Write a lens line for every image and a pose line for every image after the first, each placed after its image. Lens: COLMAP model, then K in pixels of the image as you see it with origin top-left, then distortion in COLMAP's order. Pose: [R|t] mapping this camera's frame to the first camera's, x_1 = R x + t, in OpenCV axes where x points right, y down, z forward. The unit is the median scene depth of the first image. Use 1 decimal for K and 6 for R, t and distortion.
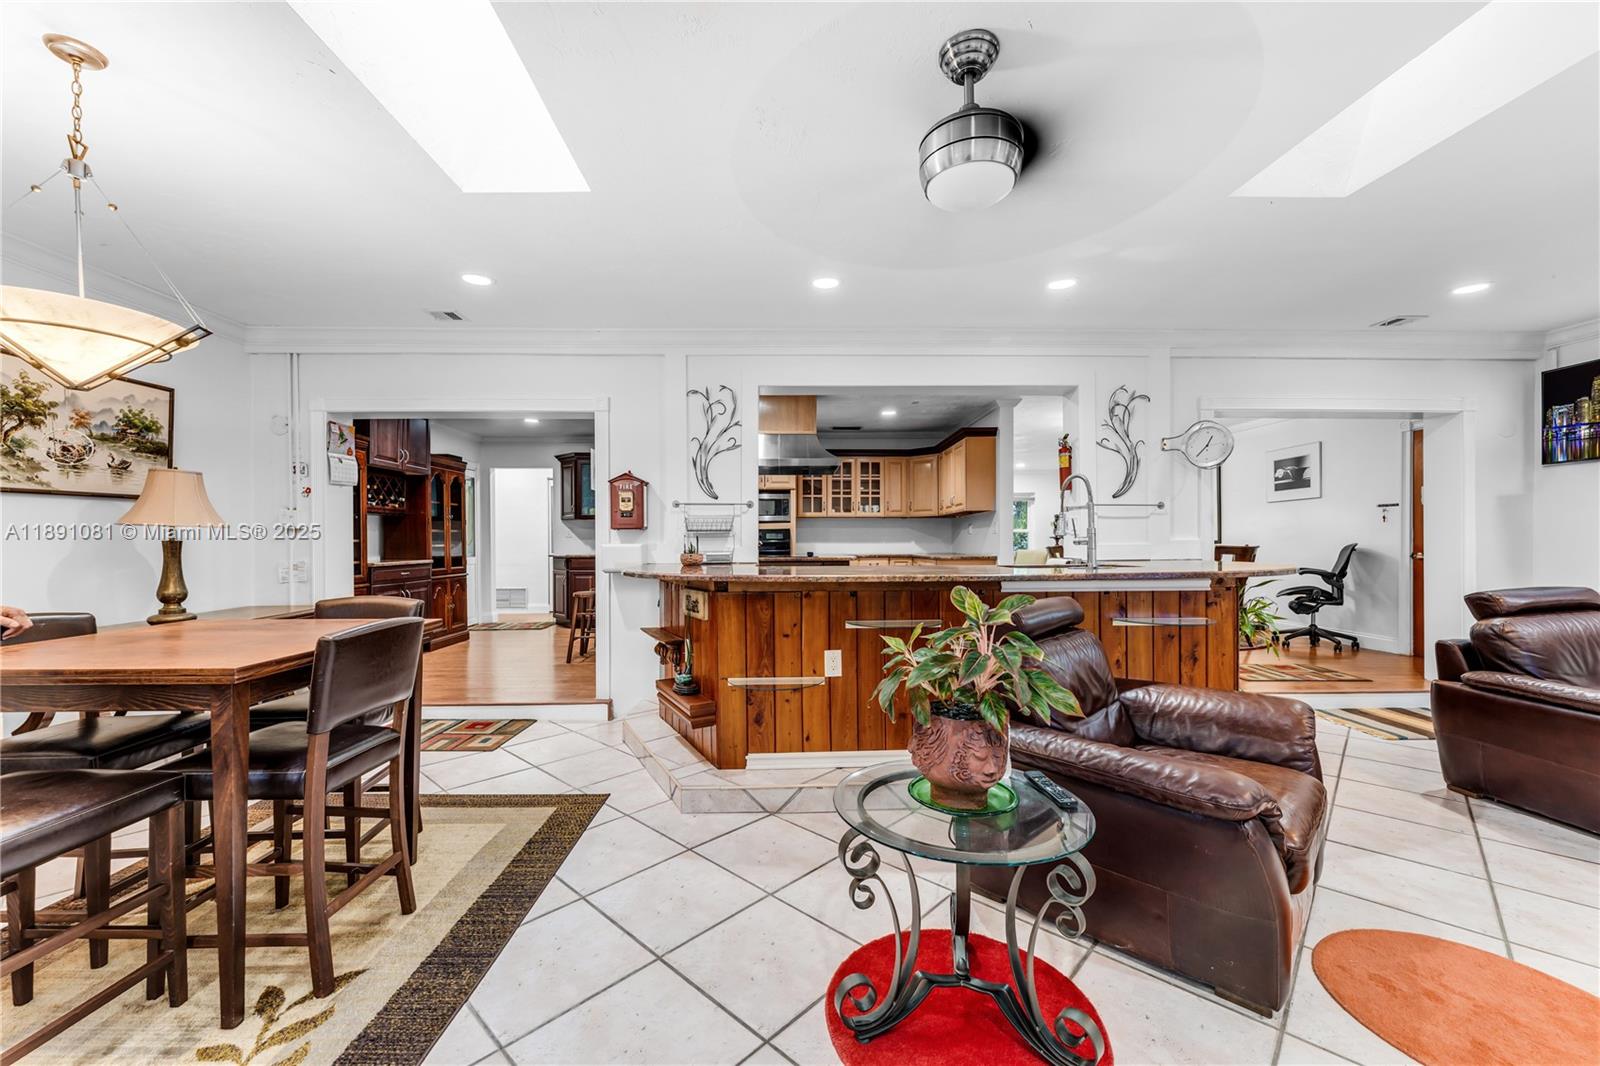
lens RADIAL K [[638.2, 0, 806.1], [0, 638.2, 544.4], [0, 0, 1]] dist [0.002922, 0.000387]
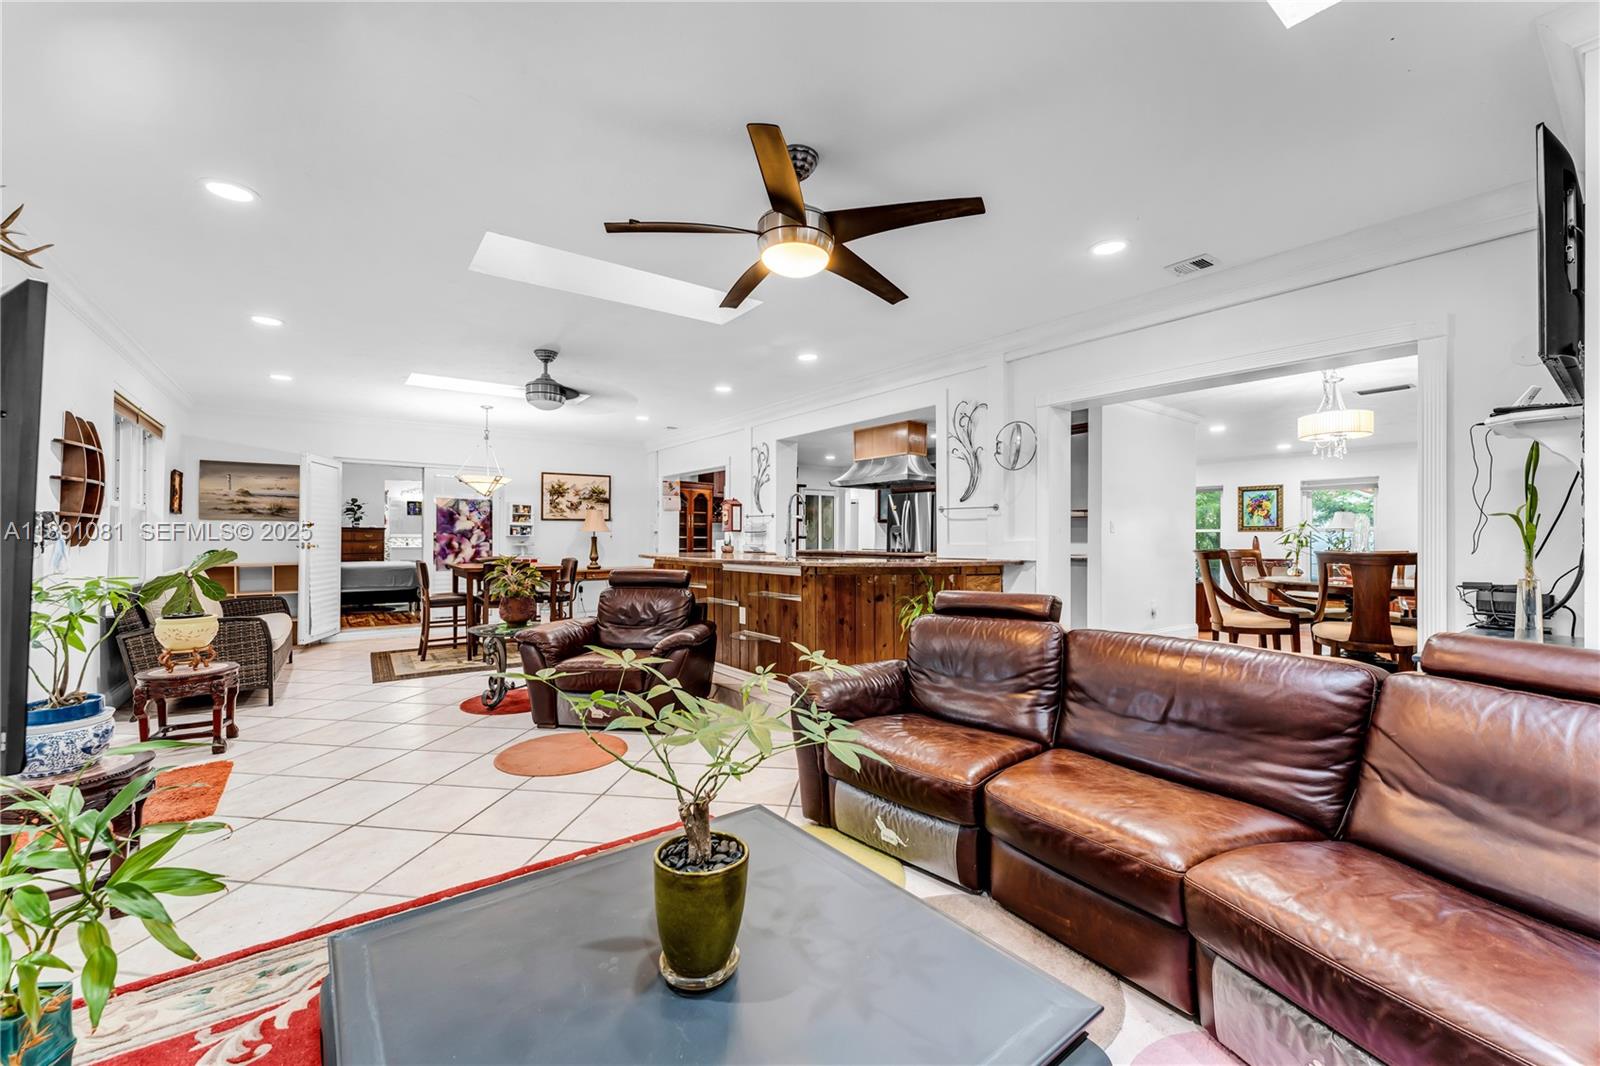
lens RADIAL K [[638.2, 0, 810.1], [0, 638.2, 528.8], [0, 0, 1]] dist [0.002922, 0.000387]
pose [[0.585766, -0.005887, -0.810459, 1.484261], [-0.011734, 0.999807, -0.015743, -0.007300], [0.810396, 0.018731, 0.585584, 0.183913]]
